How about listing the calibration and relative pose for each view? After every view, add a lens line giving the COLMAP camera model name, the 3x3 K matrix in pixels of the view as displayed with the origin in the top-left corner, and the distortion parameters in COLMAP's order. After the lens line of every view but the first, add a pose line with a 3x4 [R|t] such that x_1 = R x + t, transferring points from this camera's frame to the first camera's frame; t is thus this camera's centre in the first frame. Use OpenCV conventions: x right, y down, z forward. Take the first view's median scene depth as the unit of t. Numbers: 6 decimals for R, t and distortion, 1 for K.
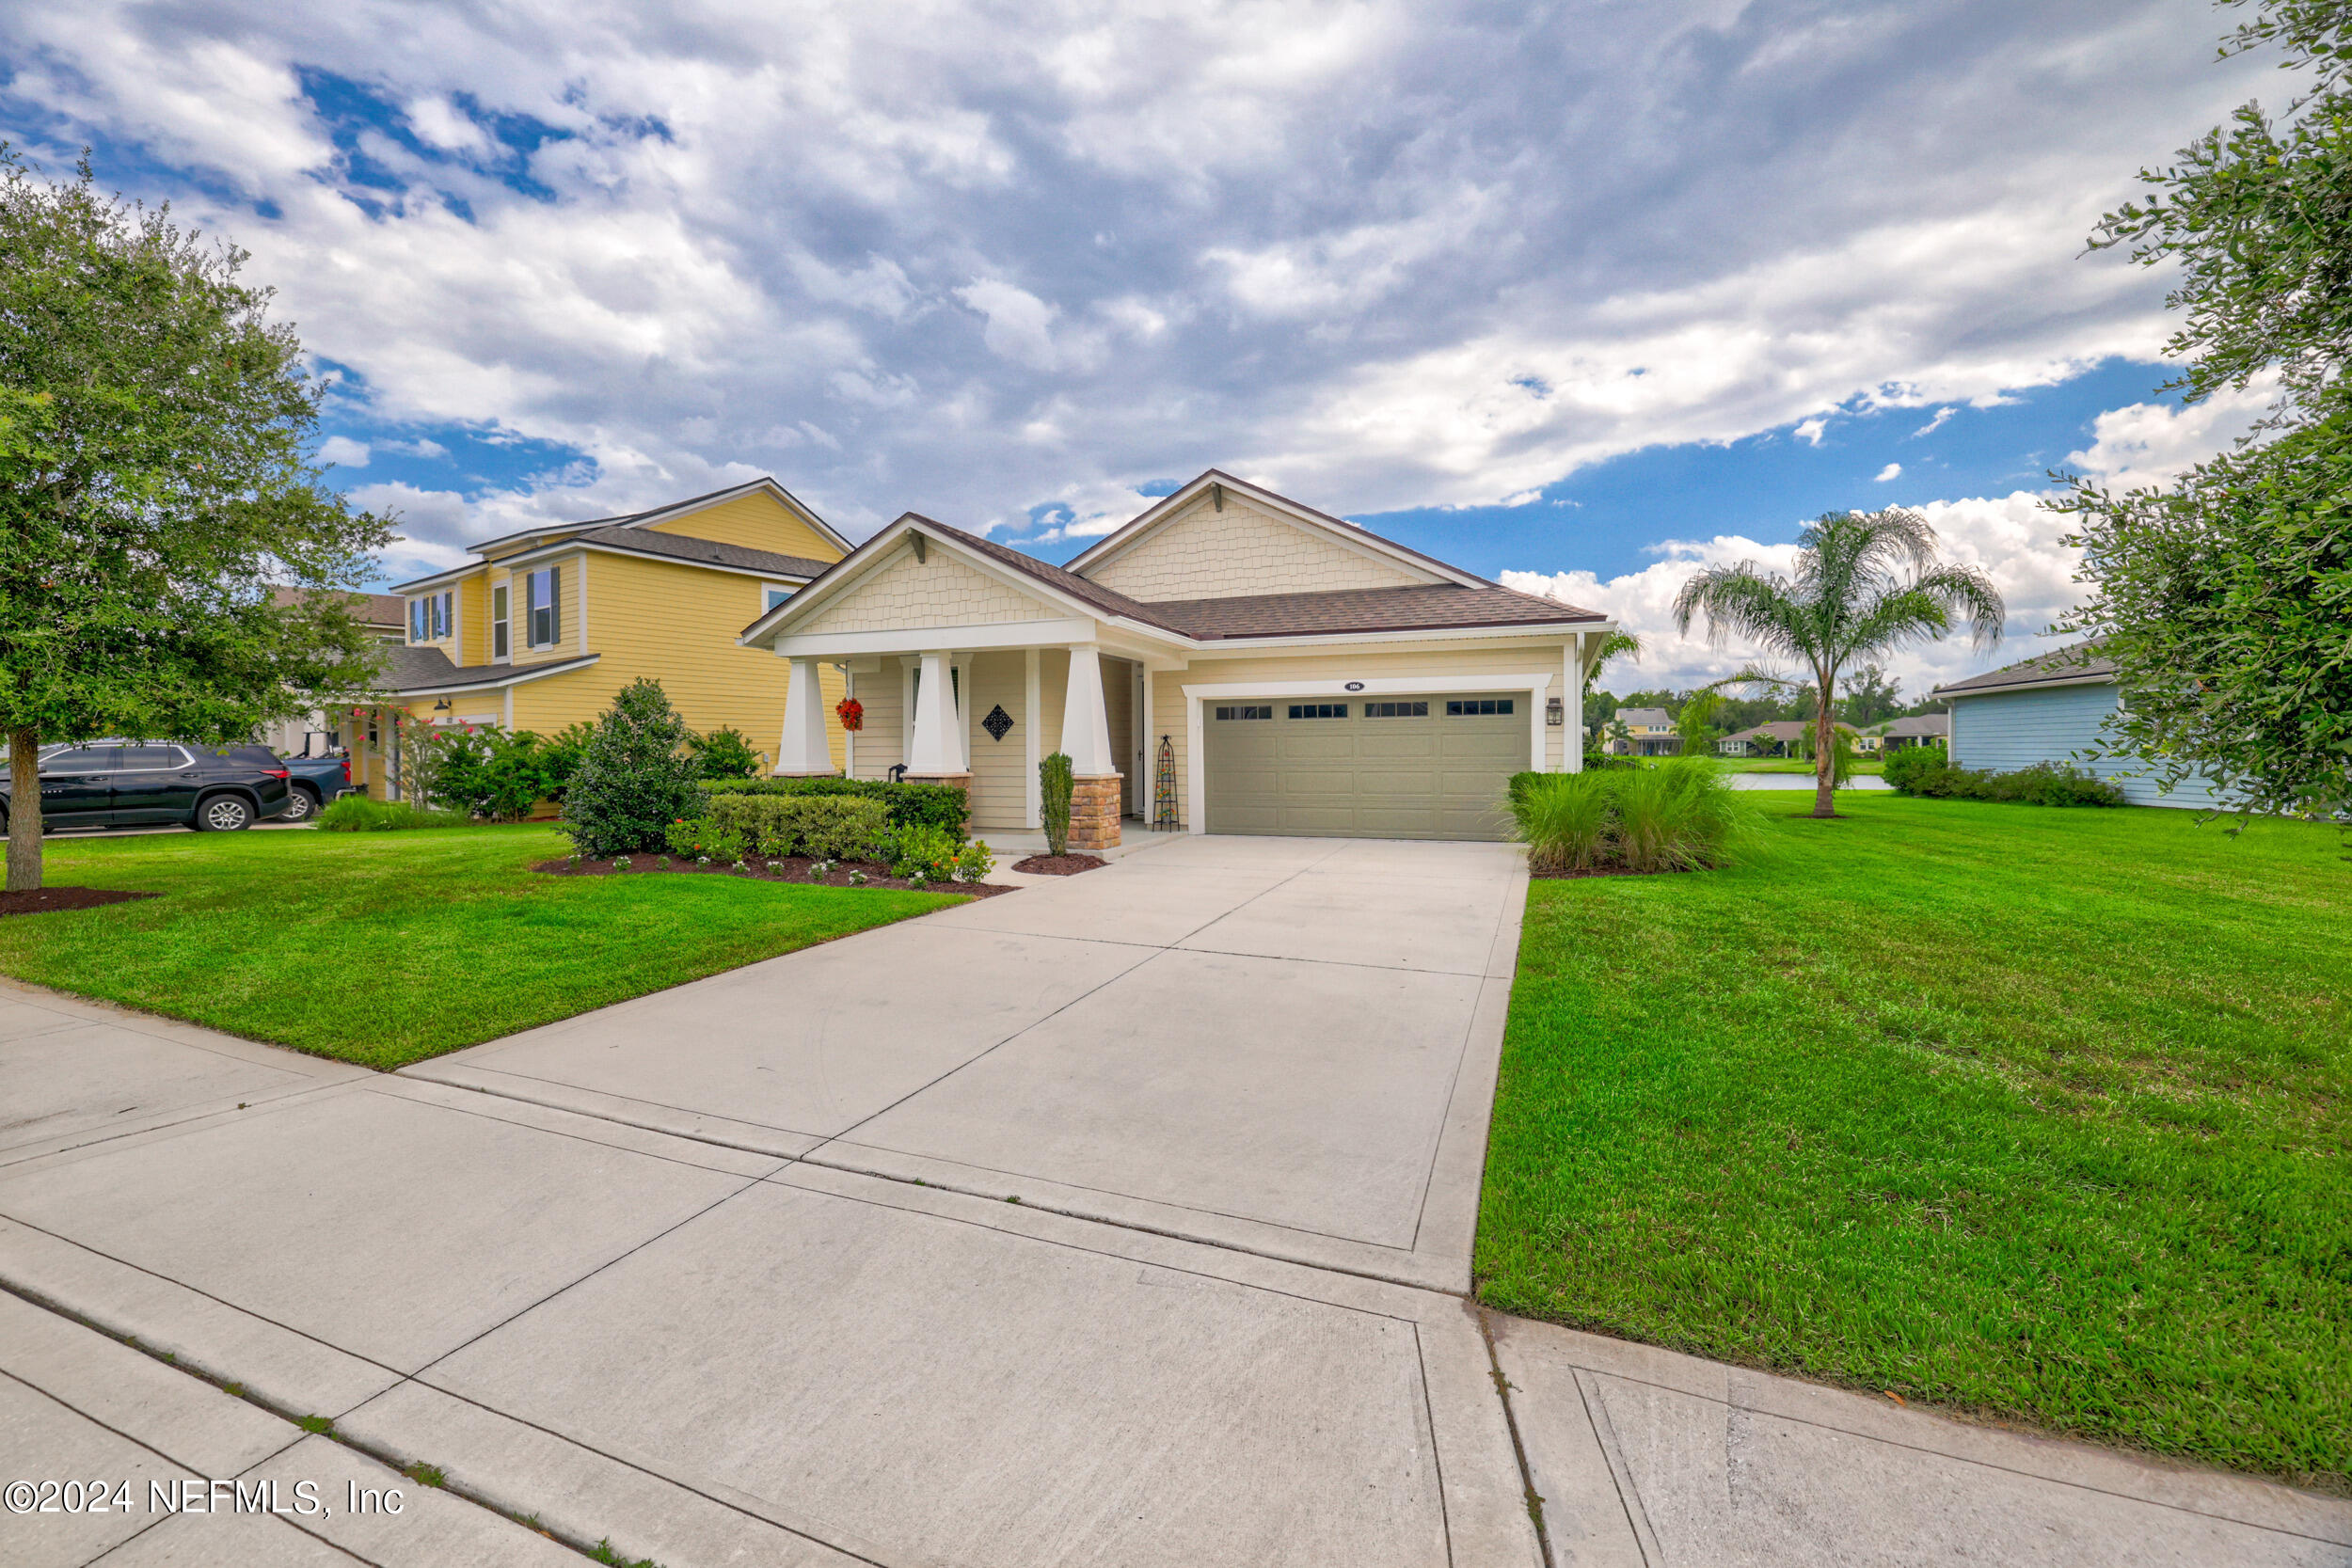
lens RADIAL K [[1009.1, 0, 1159.6], [0, 1009.1, 755.3], [0, 0, 1]] dist [-0.004336, -0.000489]
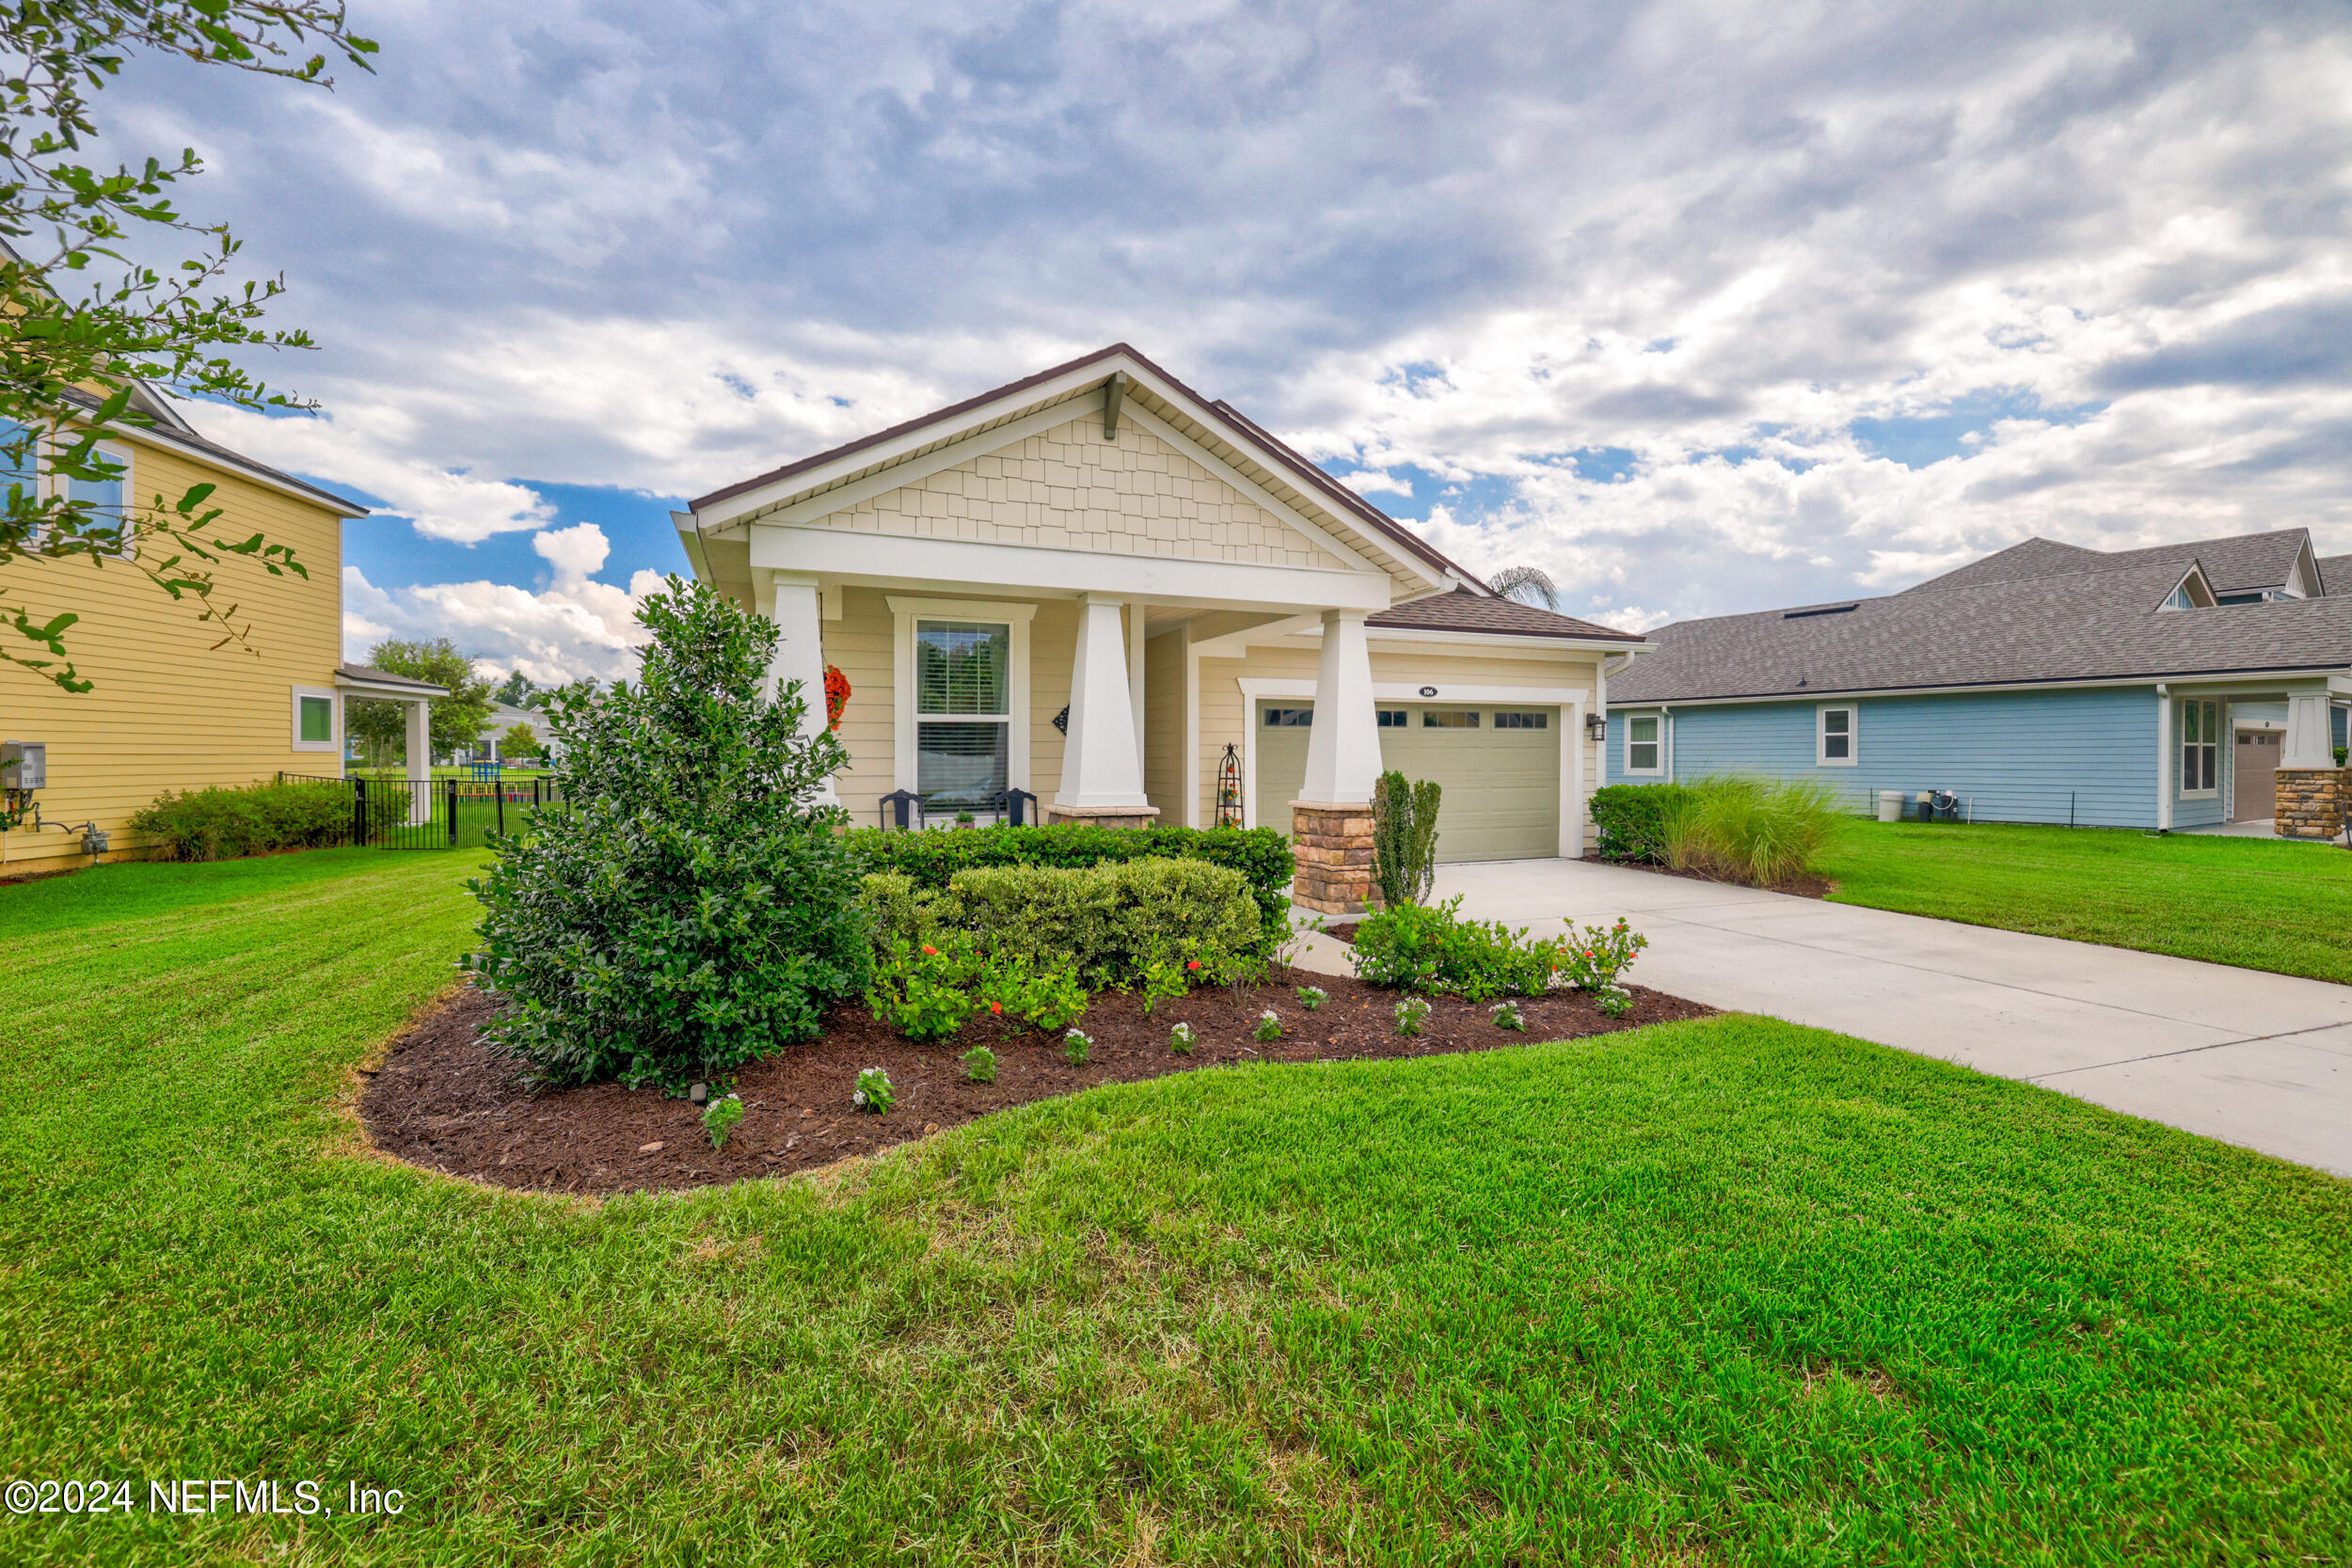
lens RADIAL K [[991.4, 0, 1176.0], [0, 991.4, 774.4], [0, 0, 1]] dist [0.001422, -0.000056]
pose [[0.711728, -0.008970, 0.702398, -0.515094], [0.000088, 0.999920, 0.012681, -0.006616], [-0.702456, -0.008963, 0.711671, 0.487237]]
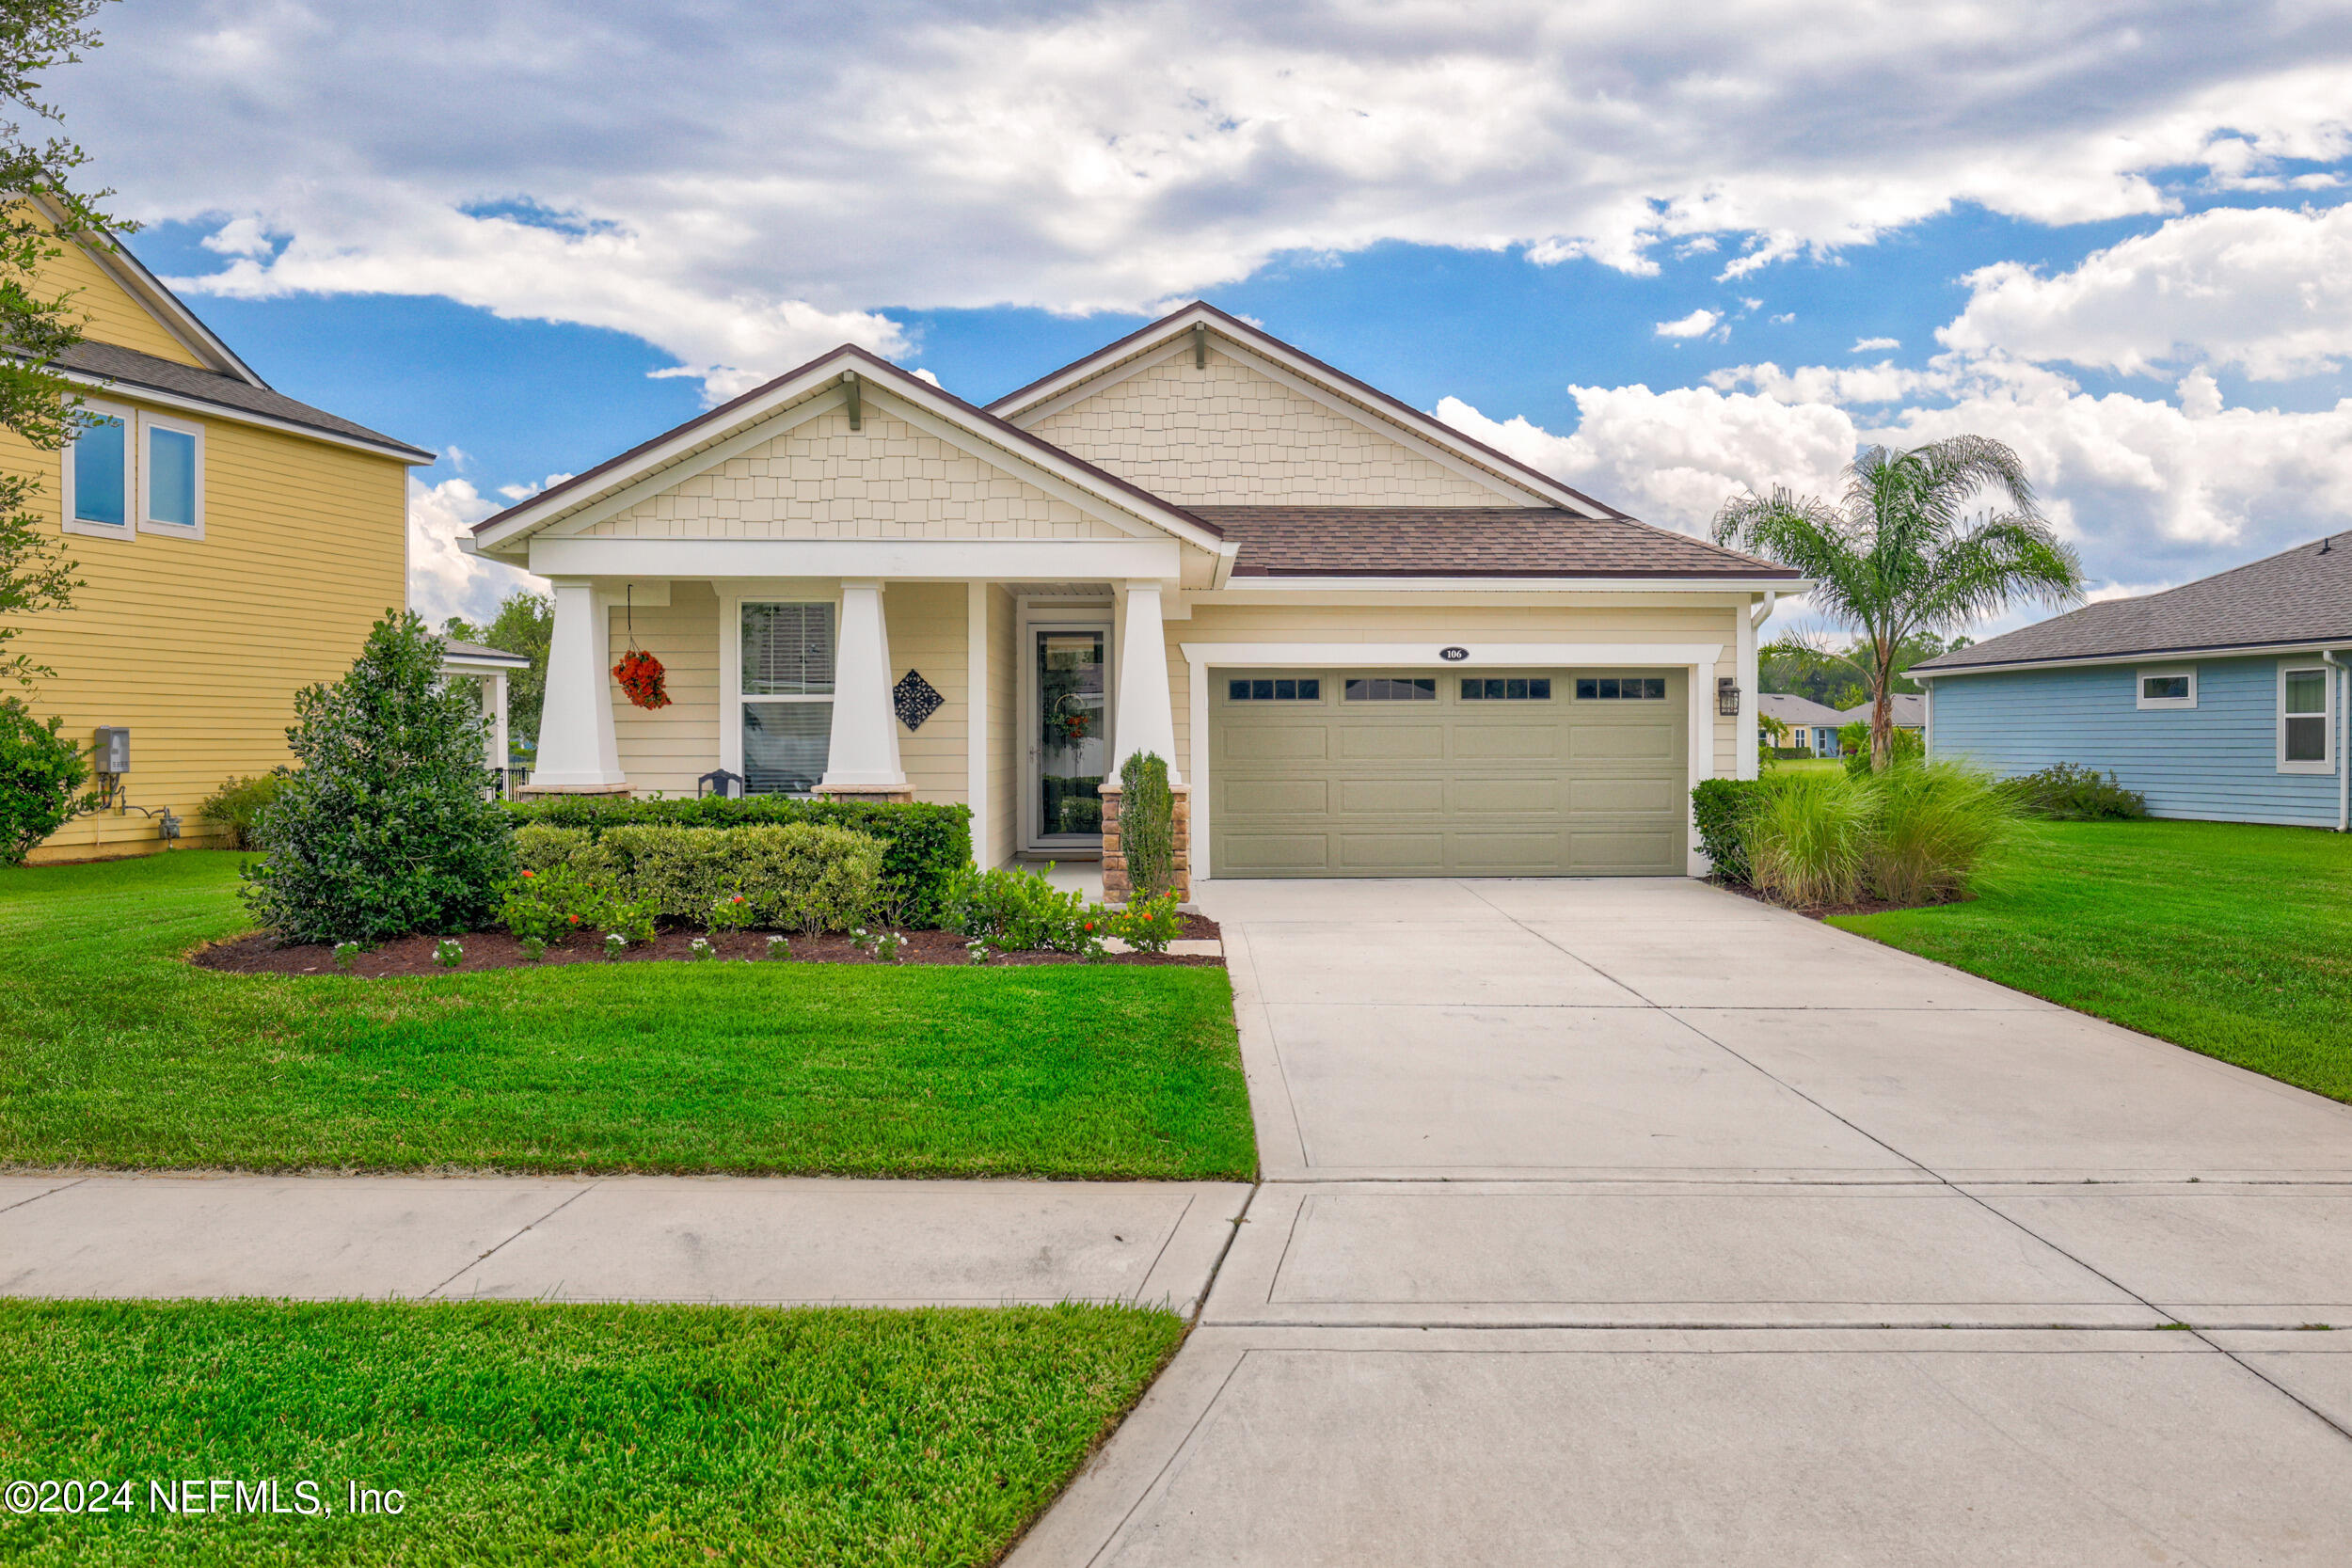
lens RADIAL K [[1911.3, 0, 1322.4], [0, 1911.3, 787.4], [0, 0, 1]] dist [-0.003655, -0.000246]
pose [[0.899598, -0.006735, 0.436668, -0.409143], [-0.000224, 0.999874, 0.015885, 0.001536], [-0.436720, -0.014388, 0.899482, -0.114369]]
